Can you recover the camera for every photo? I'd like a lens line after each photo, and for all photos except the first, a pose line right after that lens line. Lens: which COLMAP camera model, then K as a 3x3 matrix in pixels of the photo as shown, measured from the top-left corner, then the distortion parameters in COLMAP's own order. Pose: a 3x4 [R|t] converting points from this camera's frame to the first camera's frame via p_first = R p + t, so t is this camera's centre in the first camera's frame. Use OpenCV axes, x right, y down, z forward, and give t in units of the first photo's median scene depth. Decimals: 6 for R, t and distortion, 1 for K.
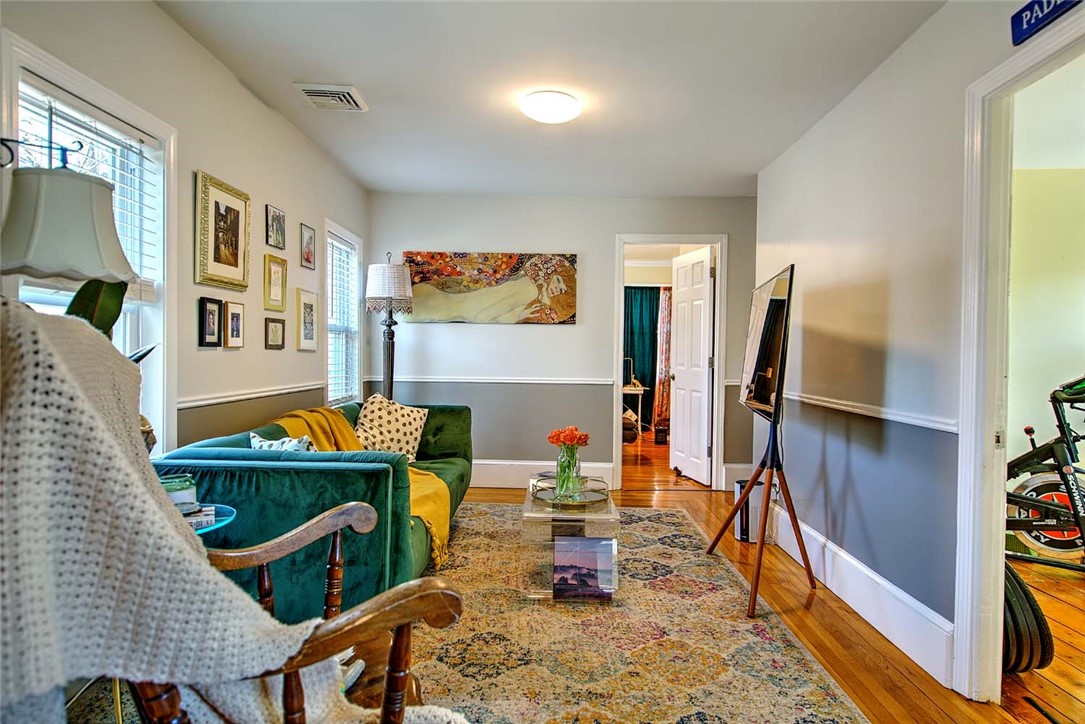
lens RADIAL K [[629.0, 0, 542.5], [0, 629.0, 360.6], [0, 0, 1]] dist [0.011809, -0.007768]
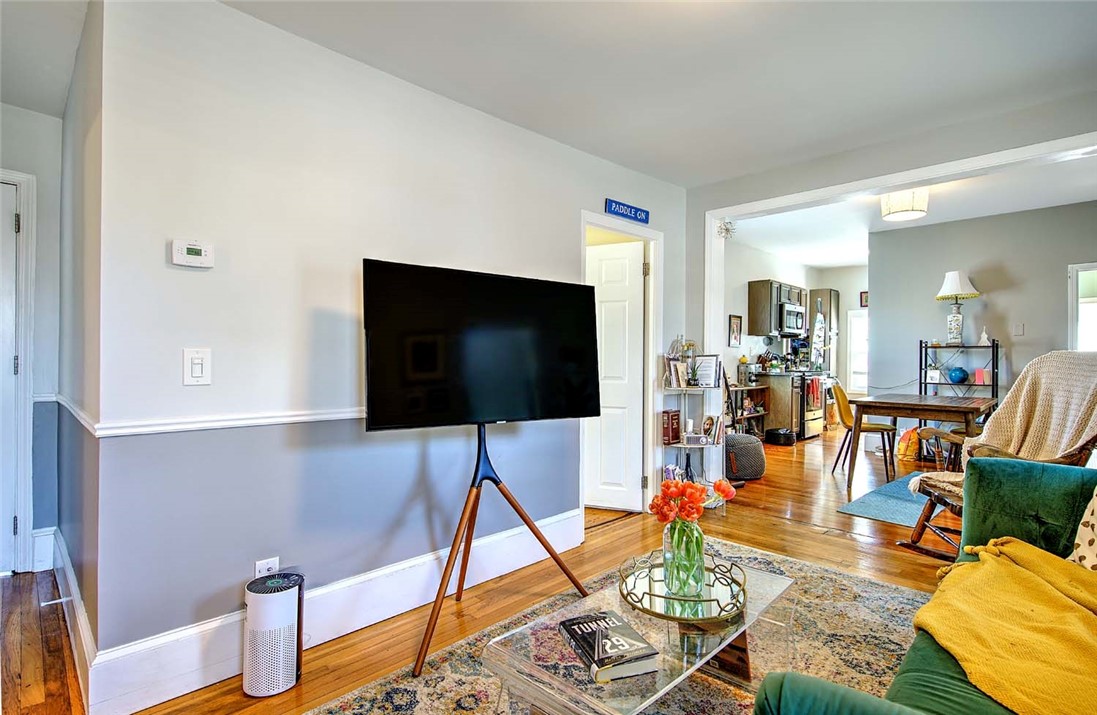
lens RADIAL K [[543.4, 0, 542.8], [0, 543.4, 360.5], [0, 0, 1]] dist [0.003563, 0.000245]
pose [[-0.724287, -0.020439, 0.689196, -0.186989], [-0.006784, 0.999723, 0.022519, -0.019778], [-0.689465, 0.011634, -0.724225, 1.241296]]
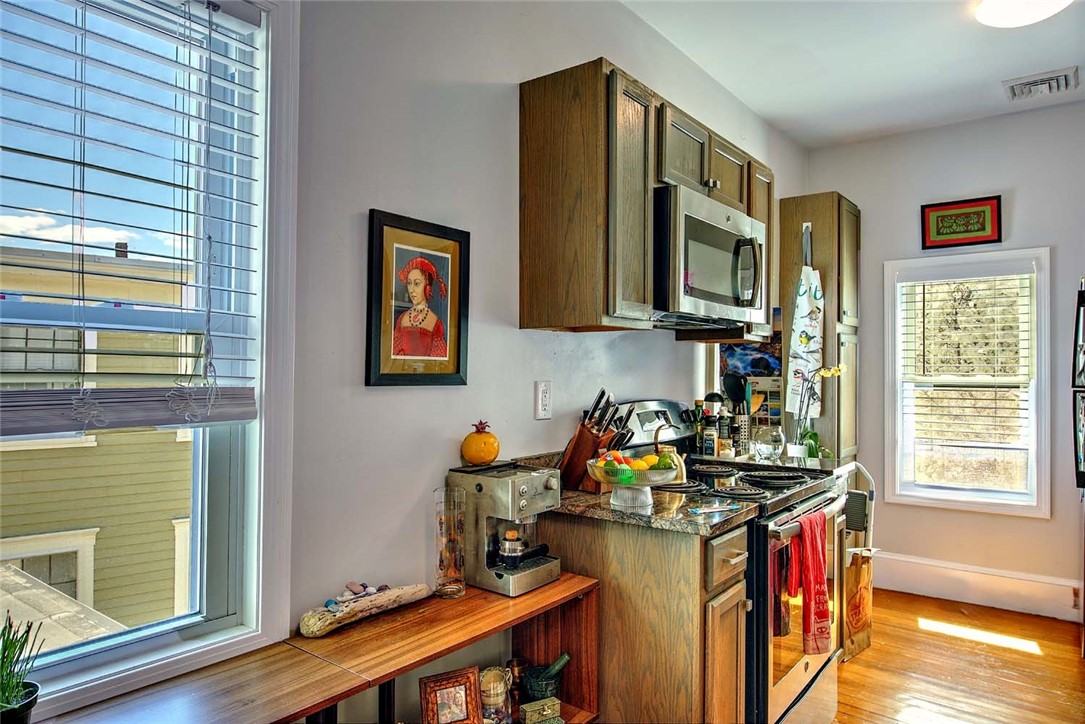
lens RADIAL K [[700.8, 0, 543.3], [0, 700.8, 363.6], [0, 0, 1]] dist [-0.000924, 0.002589]
pose [[-0.810792, -0.007650, 0.585285, 0.298741], [-0.003447, 0.999960, 0.008296, -0.048379], [-0.585324, 0.004709, -0.810785, -0.277303]]
